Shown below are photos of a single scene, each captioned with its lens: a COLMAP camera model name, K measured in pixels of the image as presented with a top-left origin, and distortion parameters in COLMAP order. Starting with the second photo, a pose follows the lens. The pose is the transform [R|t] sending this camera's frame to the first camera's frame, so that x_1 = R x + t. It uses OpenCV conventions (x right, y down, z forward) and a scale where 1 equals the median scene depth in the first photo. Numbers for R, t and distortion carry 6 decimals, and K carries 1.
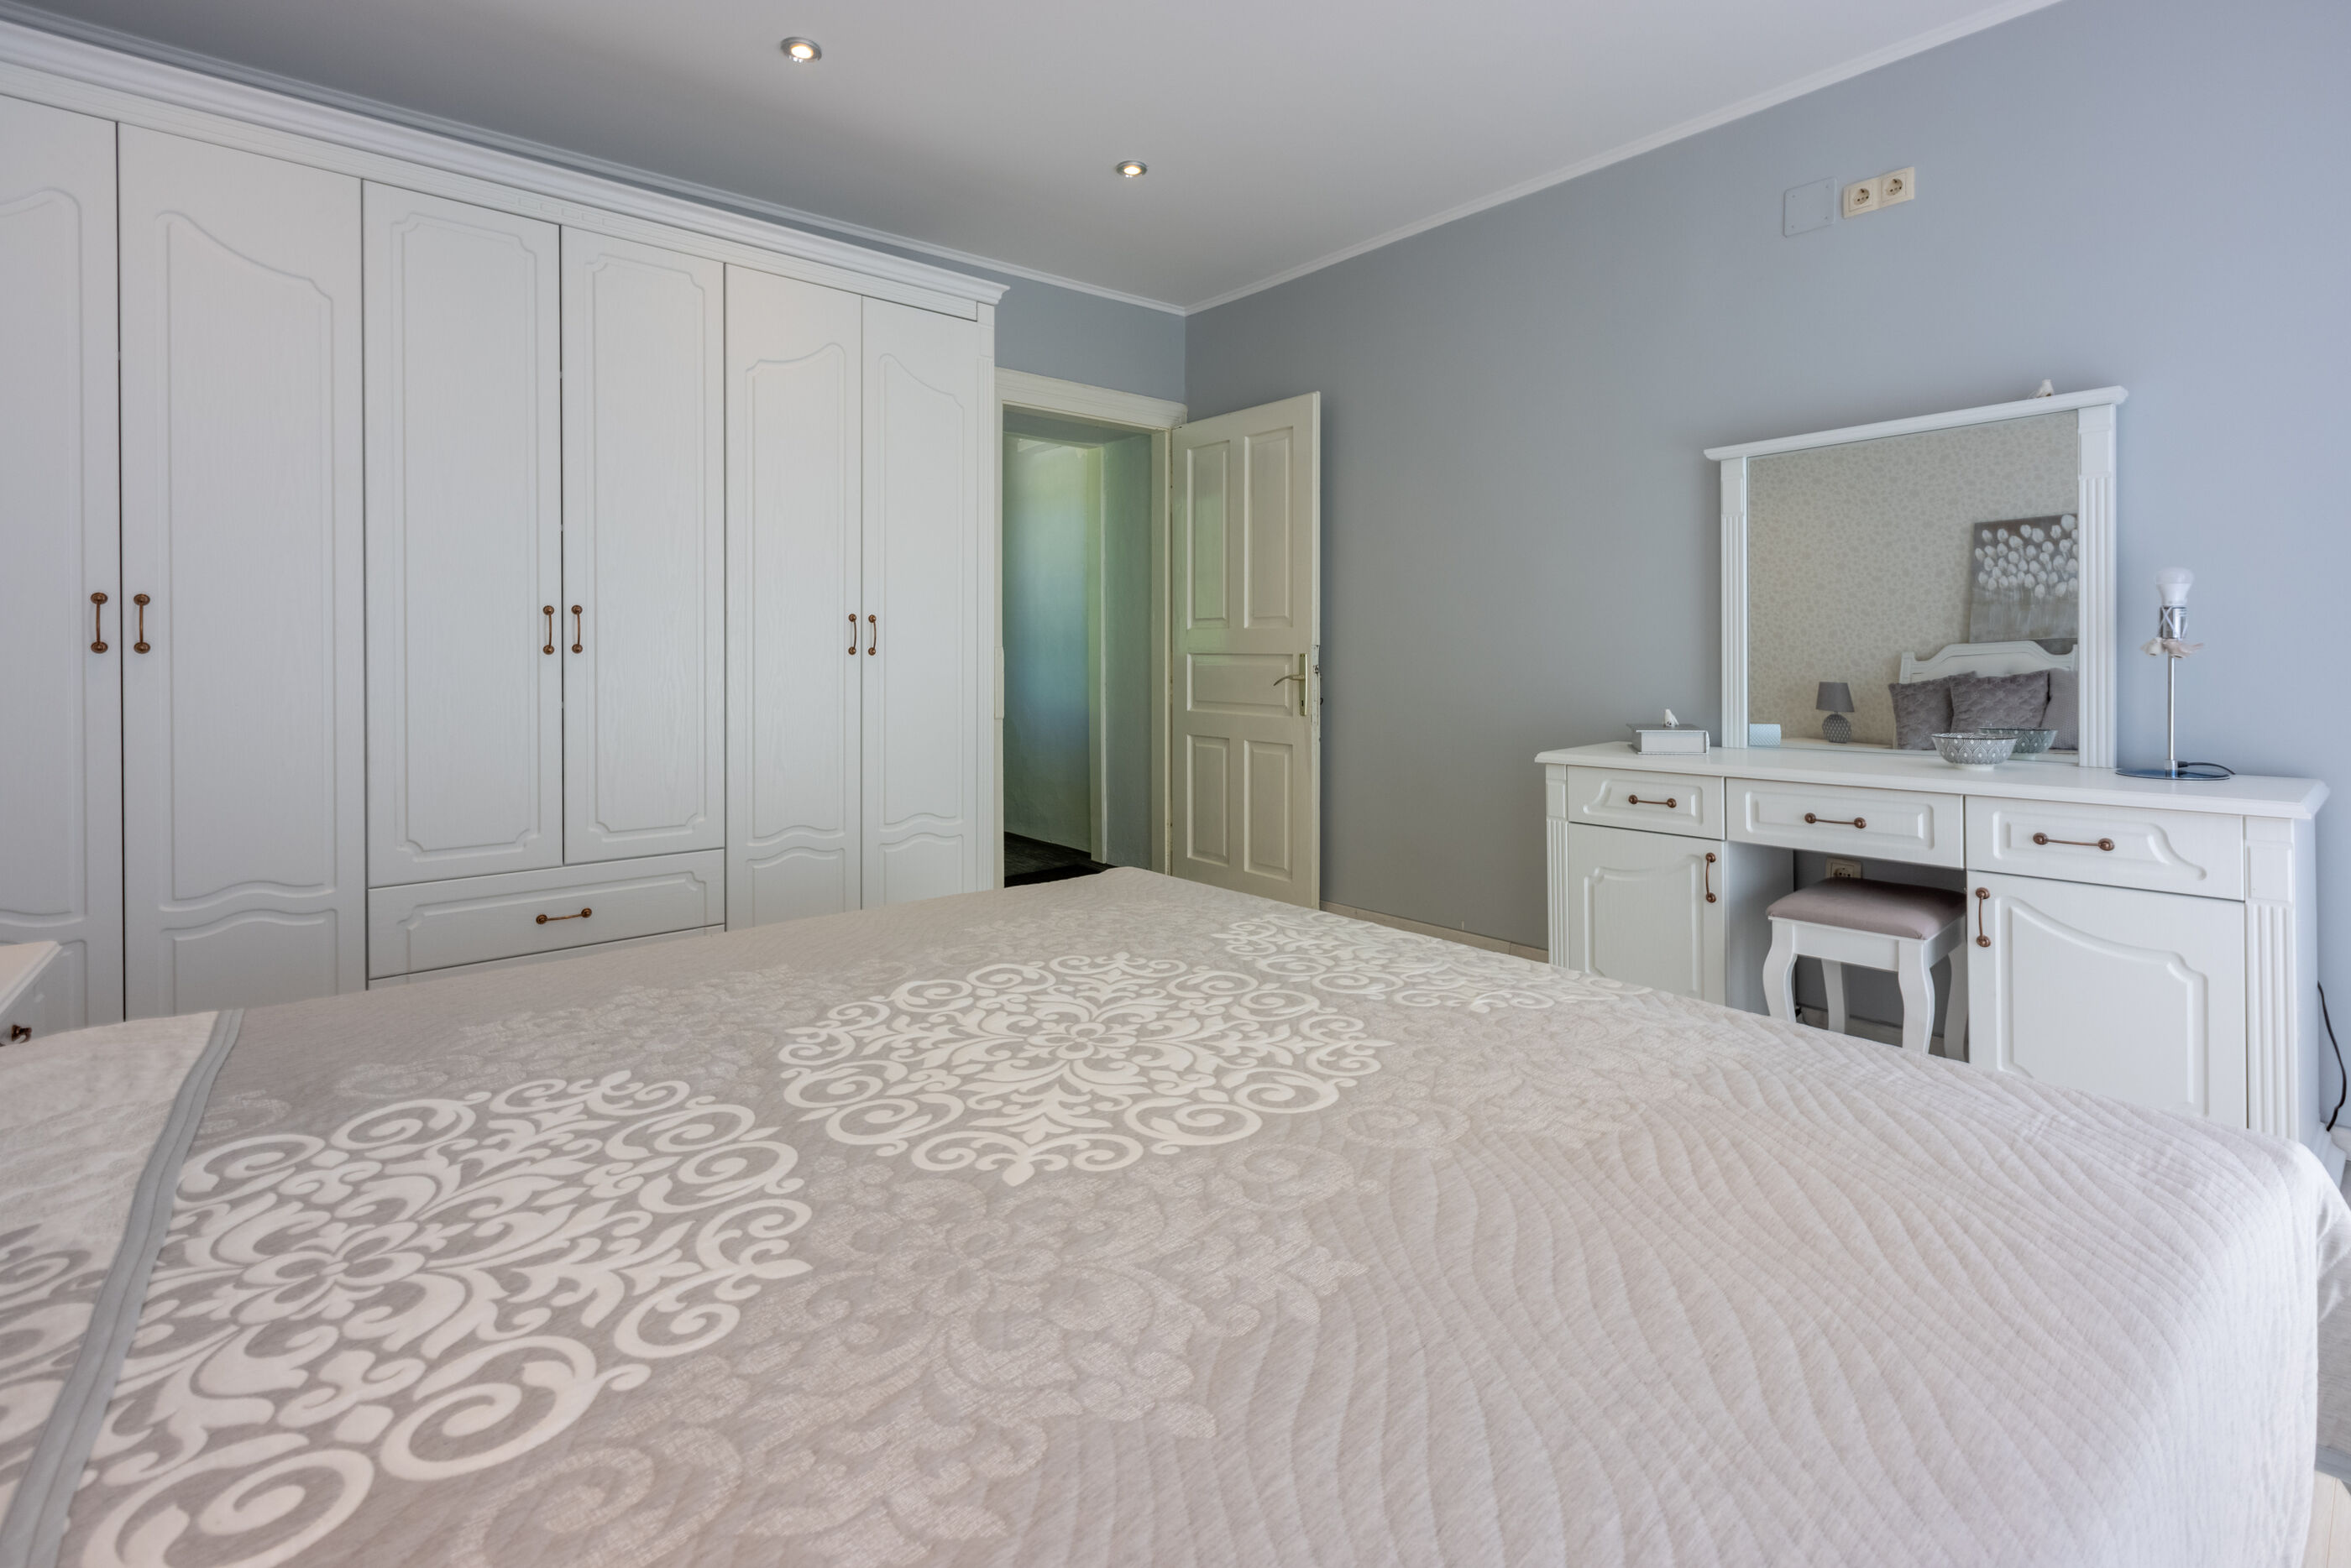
lens RADIAL K [[1073.7, 0, 1170.1], [0, 1073.7, 665.5], [0, 0, 1]] dist [0.000974, 0.000150]
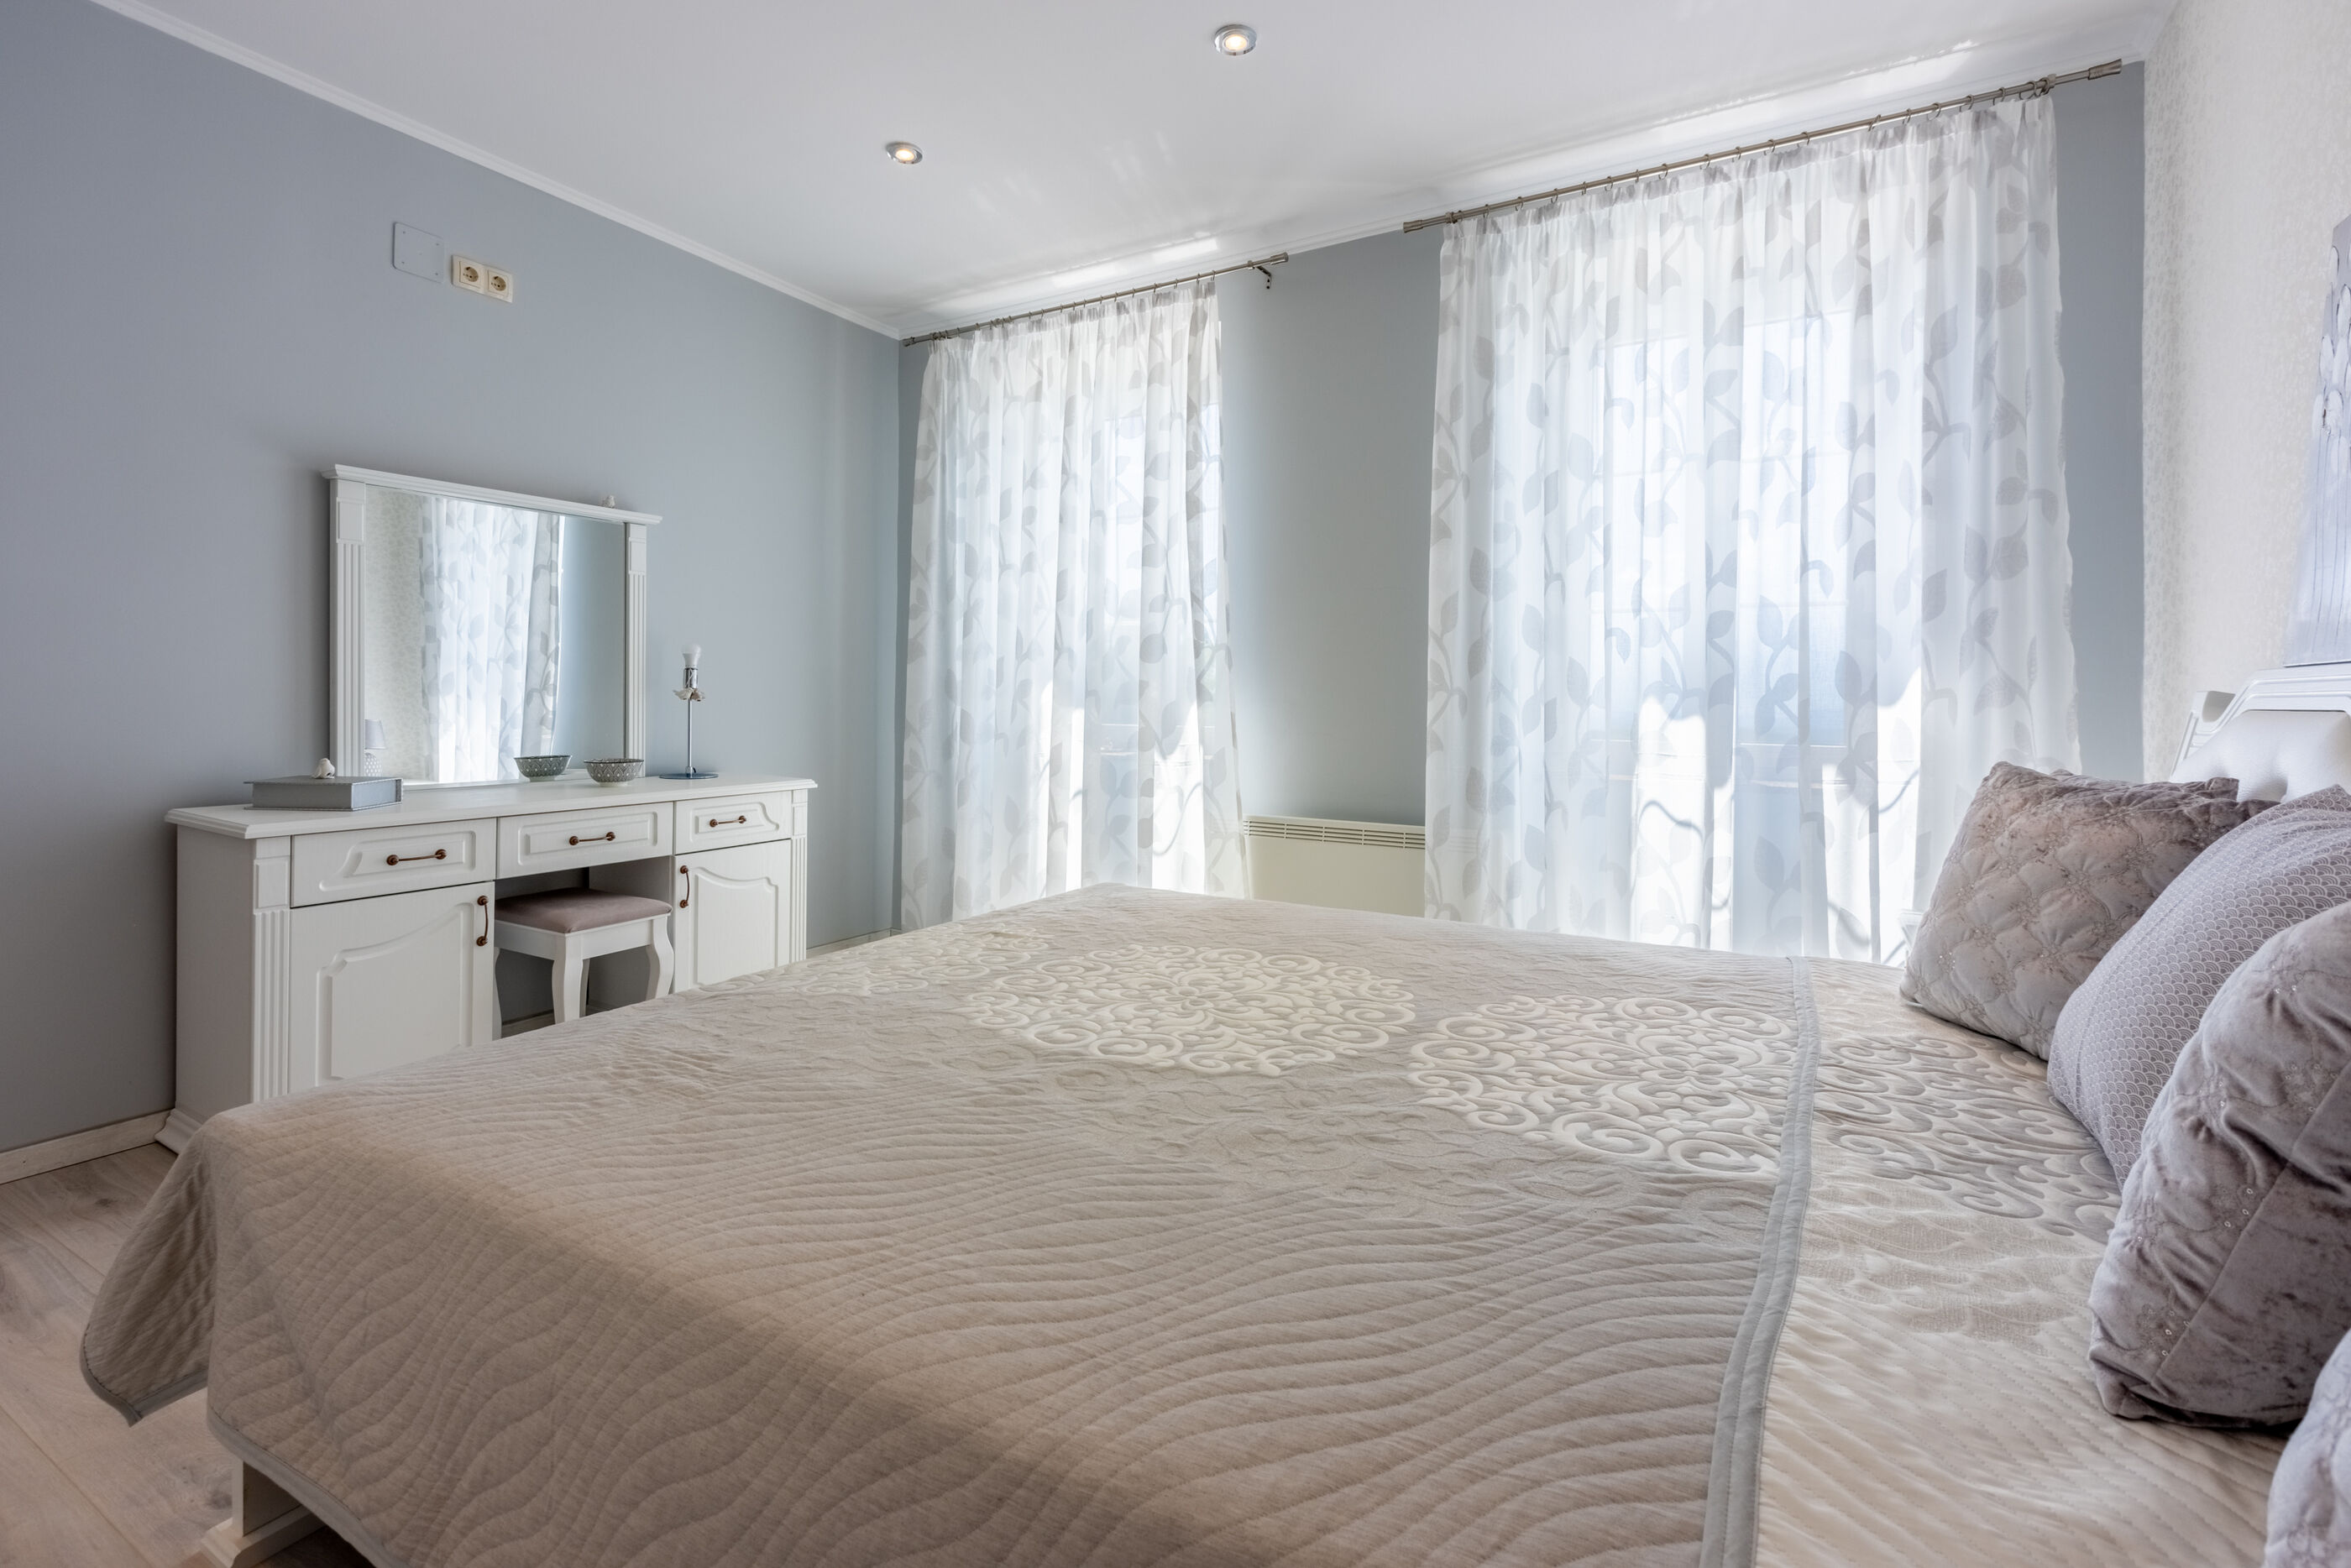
lens RADIAL K [[1068.8, 0, 1183.9], [0, 1068.8, 702.8], [0, 0, 1]] dist [0.004734, 0.000175]
pose [[-0.353038, -0.001662, 0.935607, -0.728543], [-0.001890, 0.999998, 0.001063, -0.007444], [-0.935607, -0.001393, -0.353040, 0.824072]]
